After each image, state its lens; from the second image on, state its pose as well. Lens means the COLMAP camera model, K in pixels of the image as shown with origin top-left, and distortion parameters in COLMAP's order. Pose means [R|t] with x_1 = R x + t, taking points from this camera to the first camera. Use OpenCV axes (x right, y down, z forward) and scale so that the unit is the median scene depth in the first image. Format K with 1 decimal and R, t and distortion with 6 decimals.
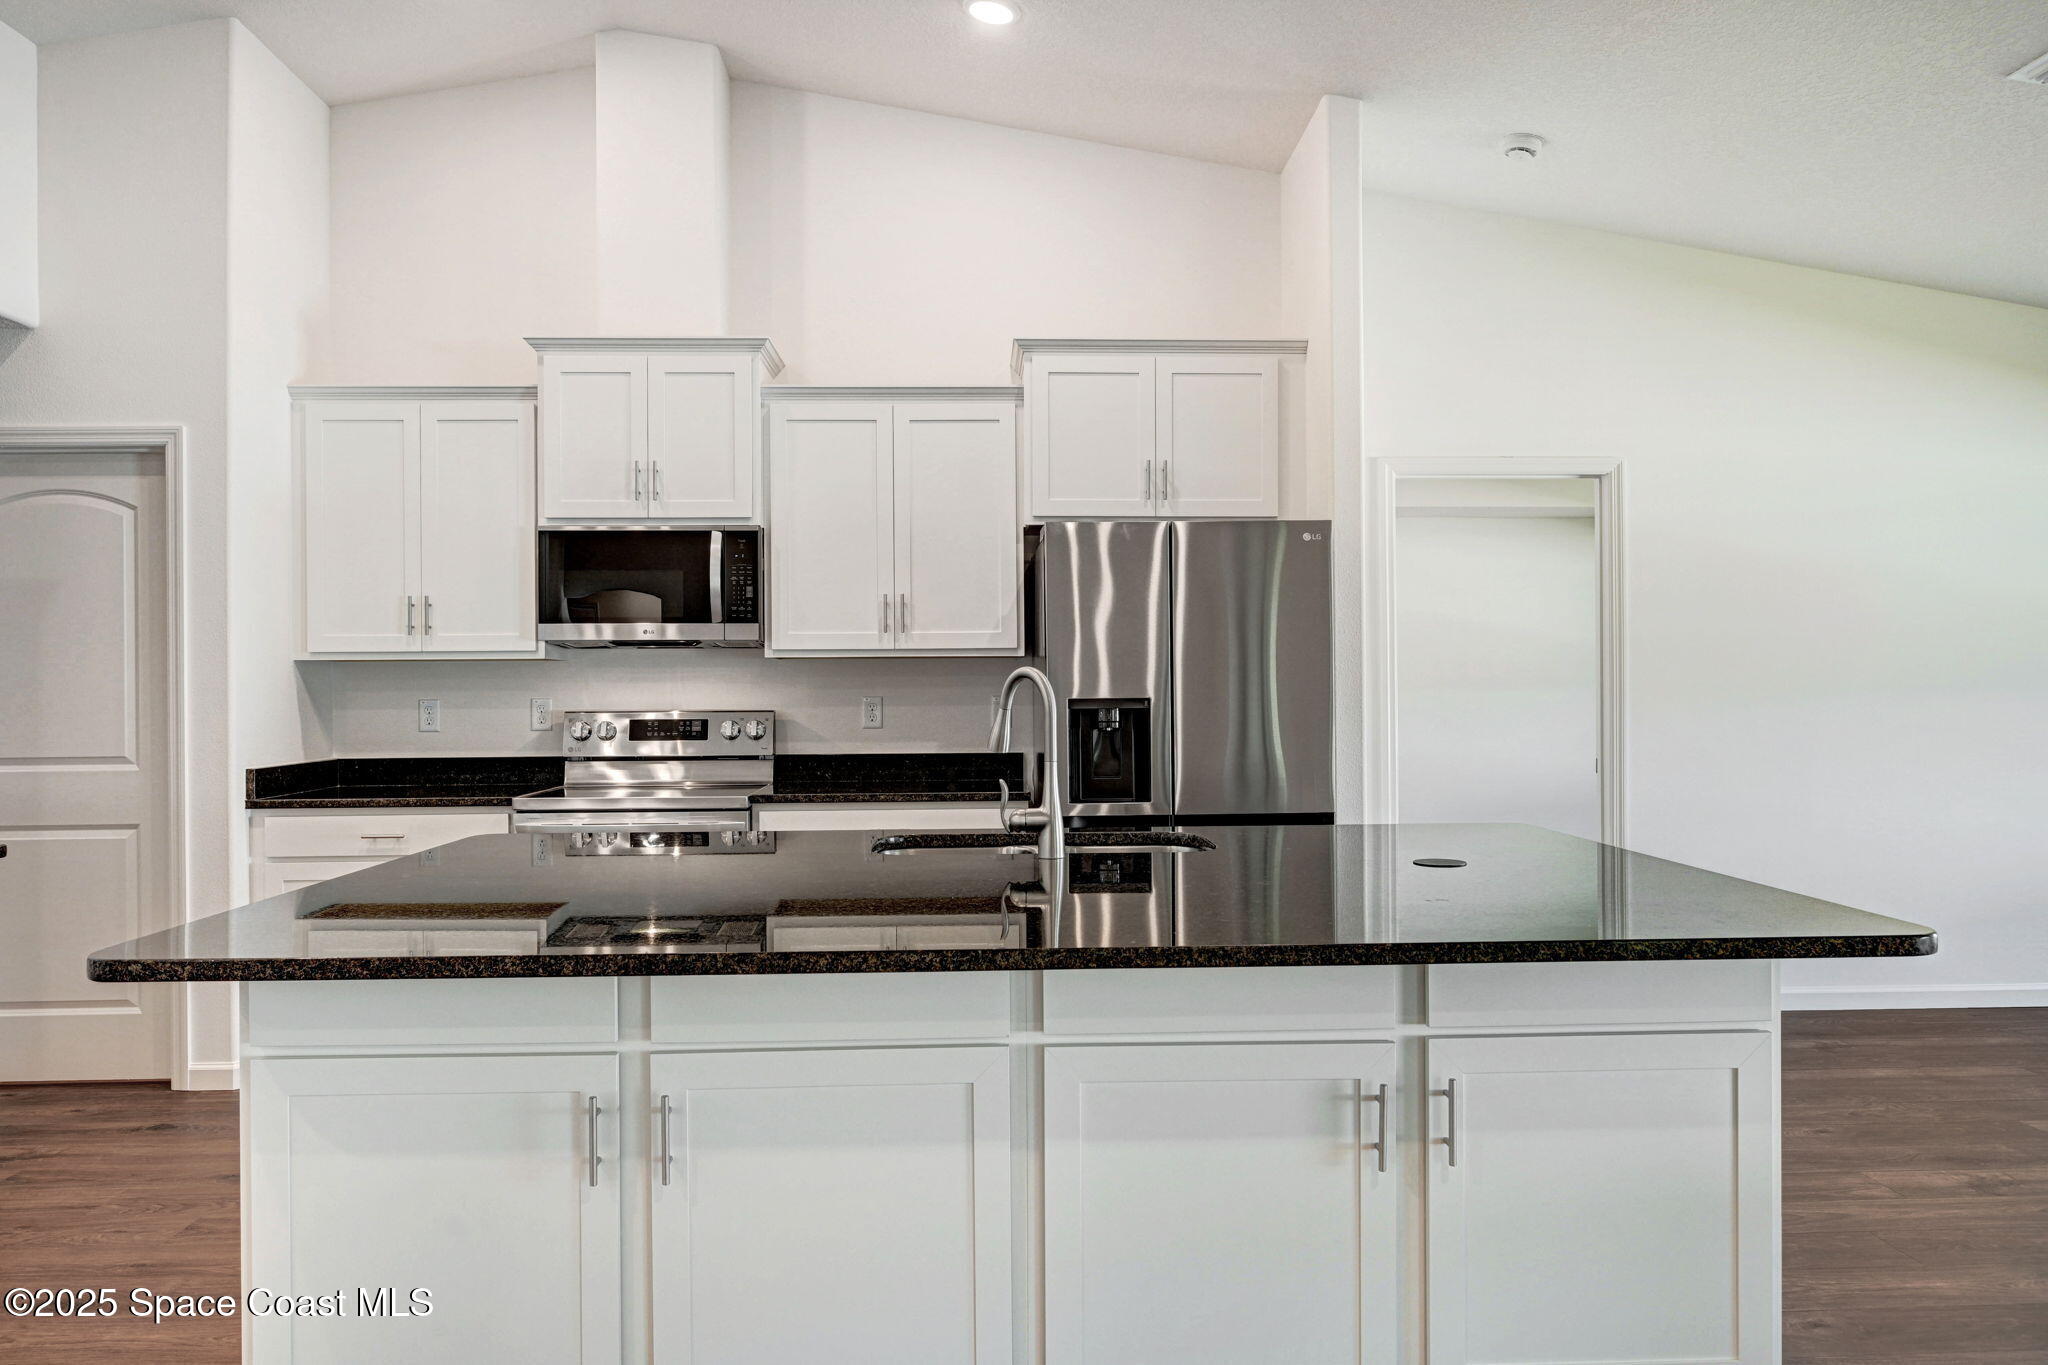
lens RADIAL K [[1413.2, 0, 1024.0], [0, 1413.2, 682.5], [0, 0, 1]] dist [0.001907, 0.004102]
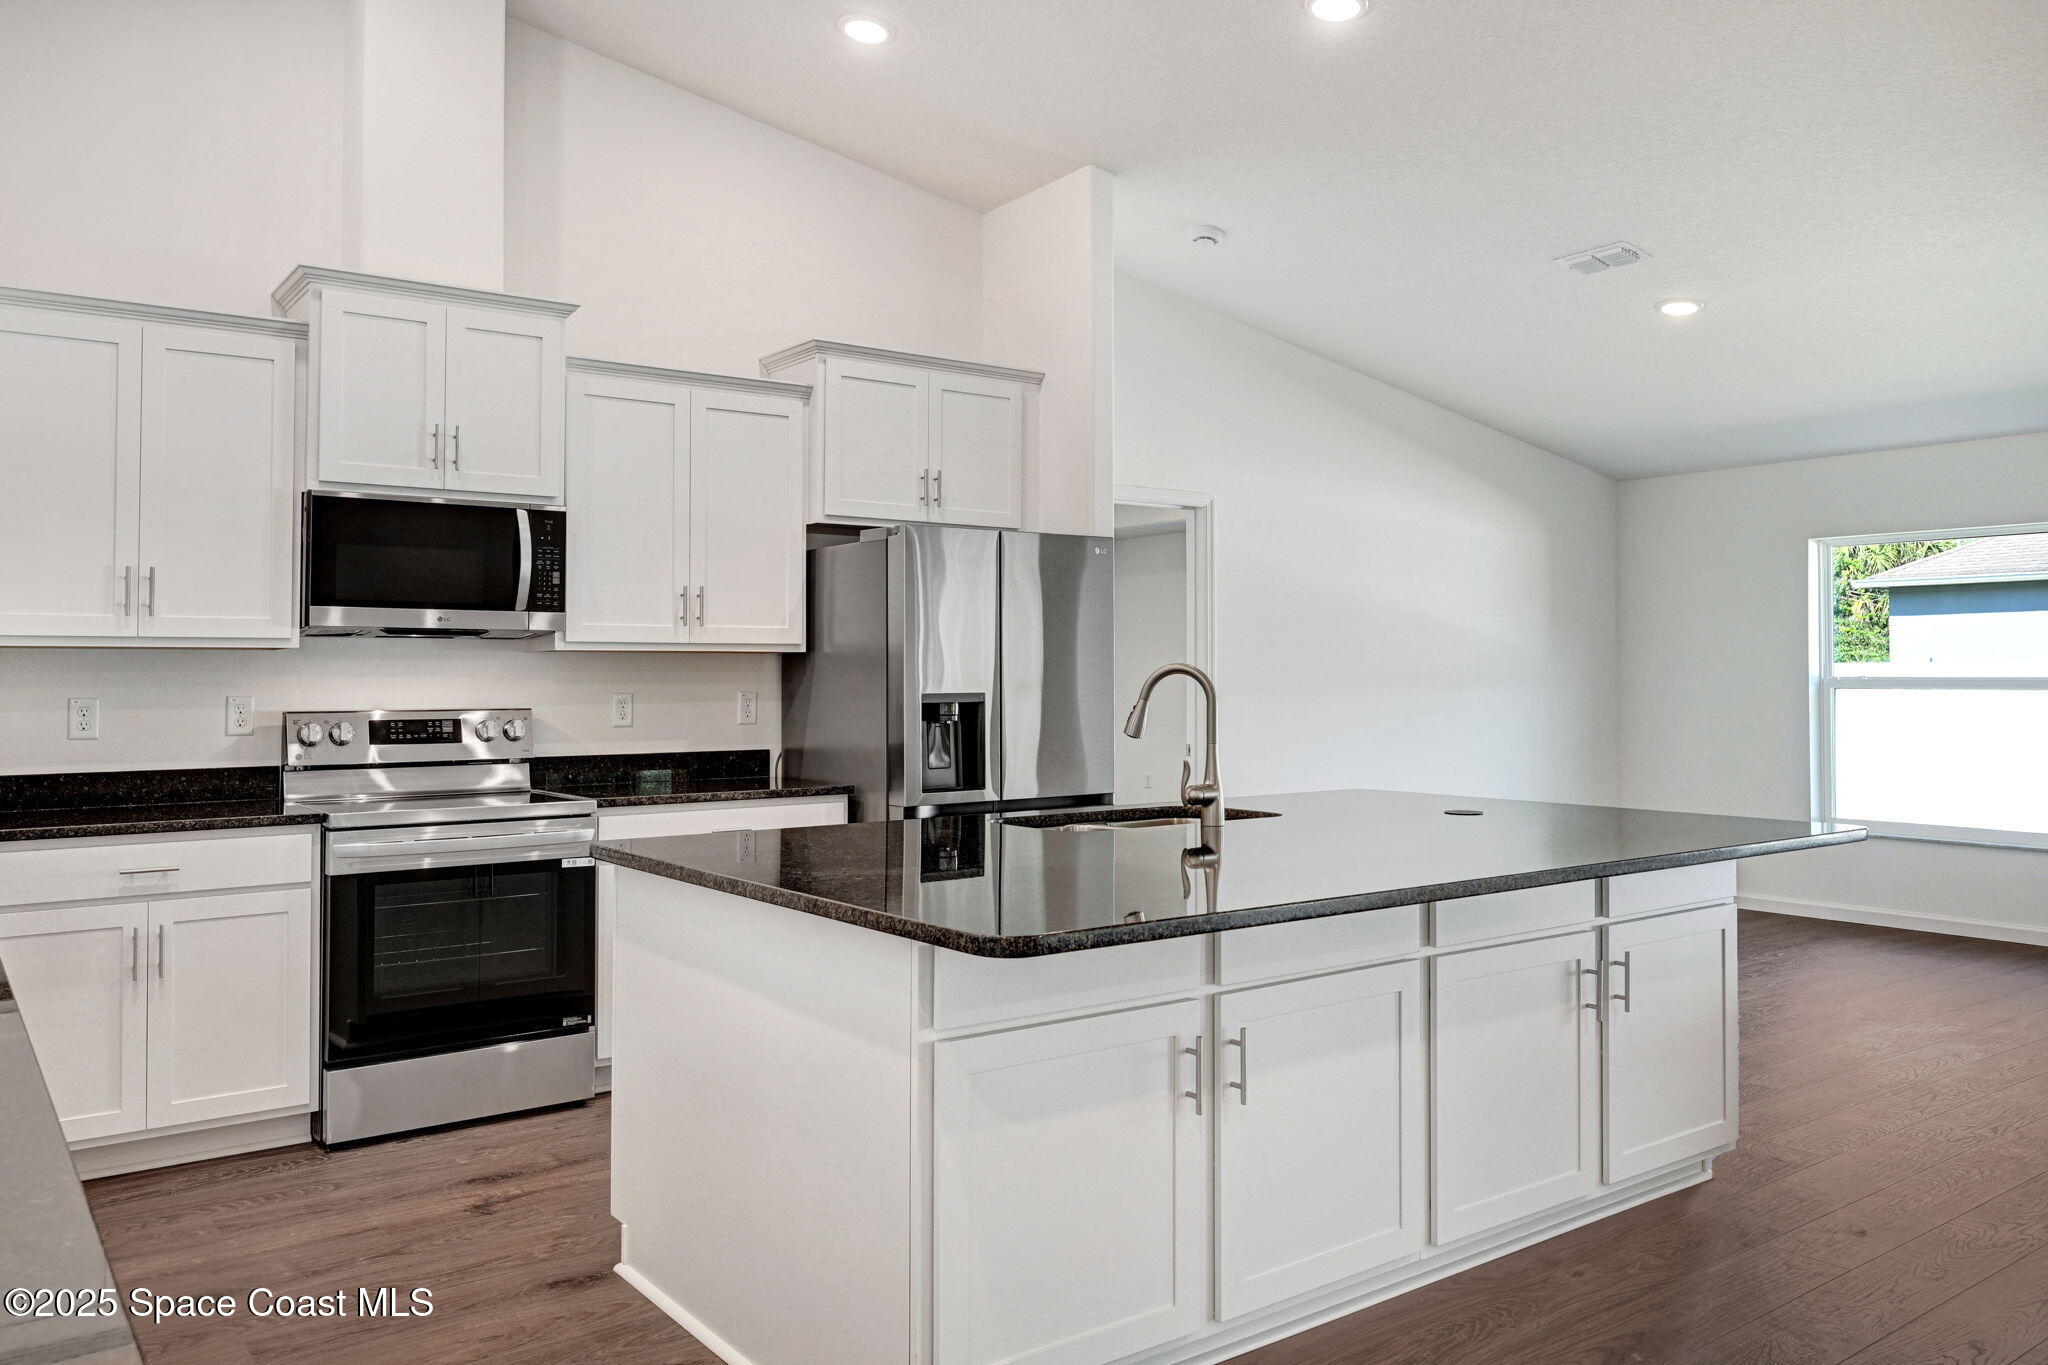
lens RADIAL K [[1487.8, 0, 1024.4], [0, 1487.8, 649.2], [0, 0, 1]] dist [-0.003824, 0.000735]
pose [[0.832212, 0.014161, 0.554276, -0.473758], [-0.001296, 0.999721, -0.023596, 0.004191], [-0.554456, 0.018918, 0.831998, 0.033418]]
